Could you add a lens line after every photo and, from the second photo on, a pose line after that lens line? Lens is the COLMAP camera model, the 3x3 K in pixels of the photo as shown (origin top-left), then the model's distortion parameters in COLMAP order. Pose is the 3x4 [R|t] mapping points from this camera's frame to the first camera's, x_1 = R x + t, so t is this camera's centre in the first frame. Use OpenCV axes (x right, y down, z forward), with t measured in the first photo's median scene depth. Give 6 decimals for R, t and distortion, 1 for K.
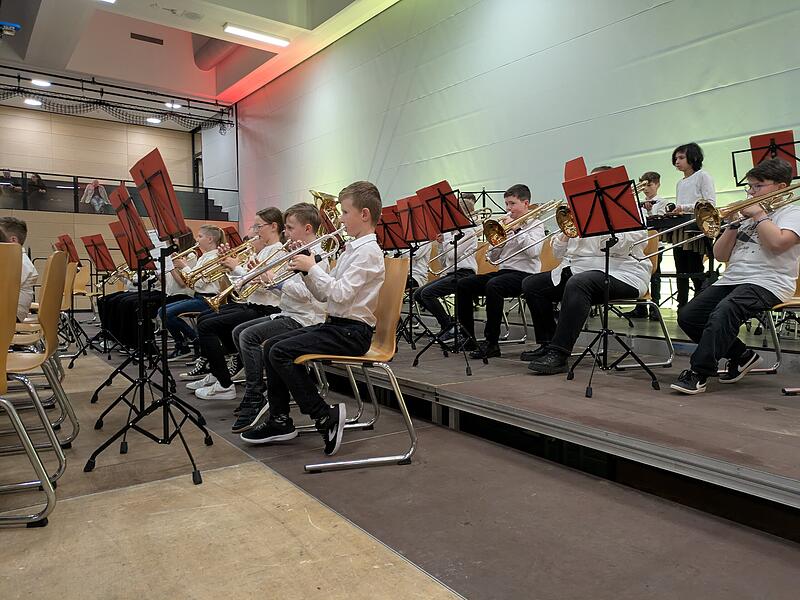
lens RADIAL K [[597.2, 0, 405.0], [0, 597.2, 304.9], [0, 0, 1]] dist [0.047649, -0.029543]
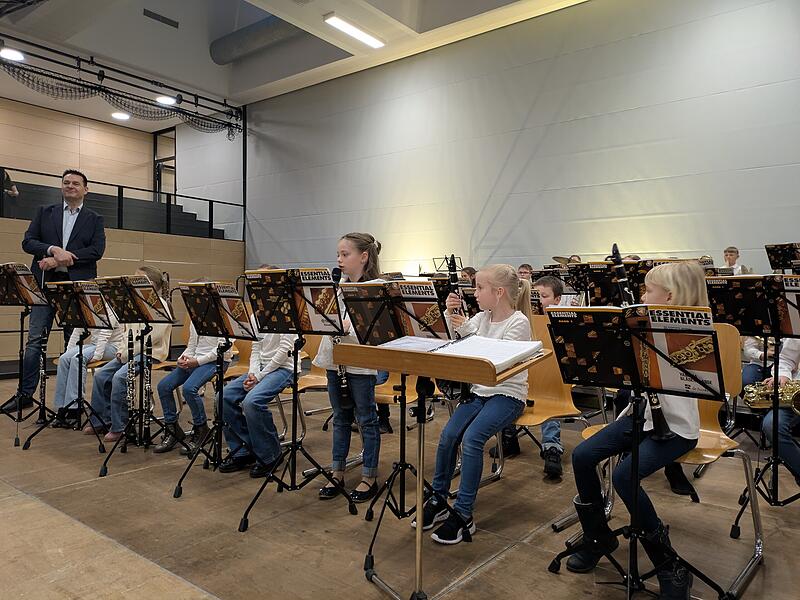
lens RADIAL K [[597.2, 0, 404.6], [0, 597.2, 297.3], [0, 0, 1]] dist [0.047649, -0.029543]
pose [[0.964447, 0.016274, 0.263773, -0.311334], [-0.002248, 0.998571, -0.053389, -0.015508], [-0.264265, 0.050898, 0.963106, 0.131484]]
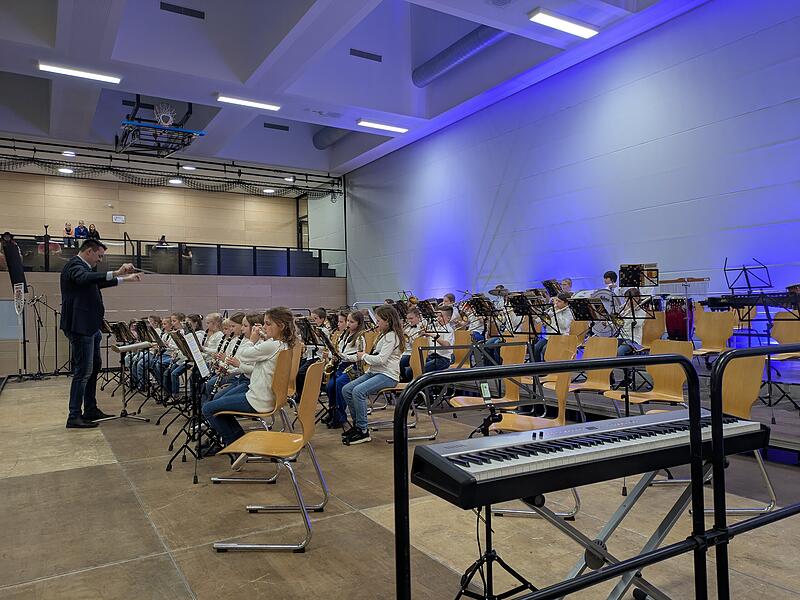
lens RADIAL K [[597.2, 0, 397.5], [0, 597.2, 304.7], [0, 0, 1]] dist [0.047649, -0.029543]
pose [[0.995869, -0.018814, -0.088833, -0.091767], [0.012764, 0.997591, -0.068189, -0.010756], [0.089902, 0.066774, 0.993710, -0.116798]]
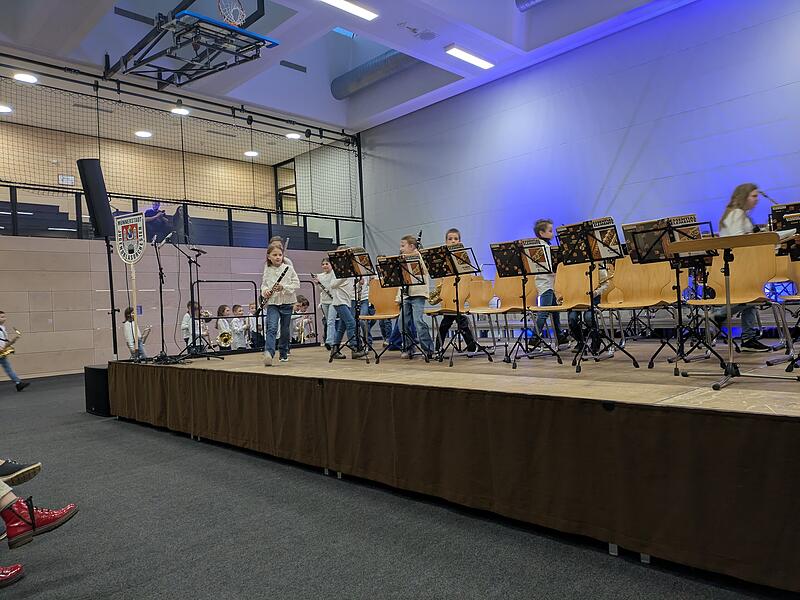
lens RADIAL K [[597.2, 0, 397.3], [0, 597.2, 313.7], [0, 0, 1]] dist [0.047649, -0.029543]
pose [[0.988028, -0.050273, 0.145852, -0.413625], [0.058715, 0.996804, -0.054165, 0.016053], [-0.142663, 0.062080, 0.987823, 0.049971]]
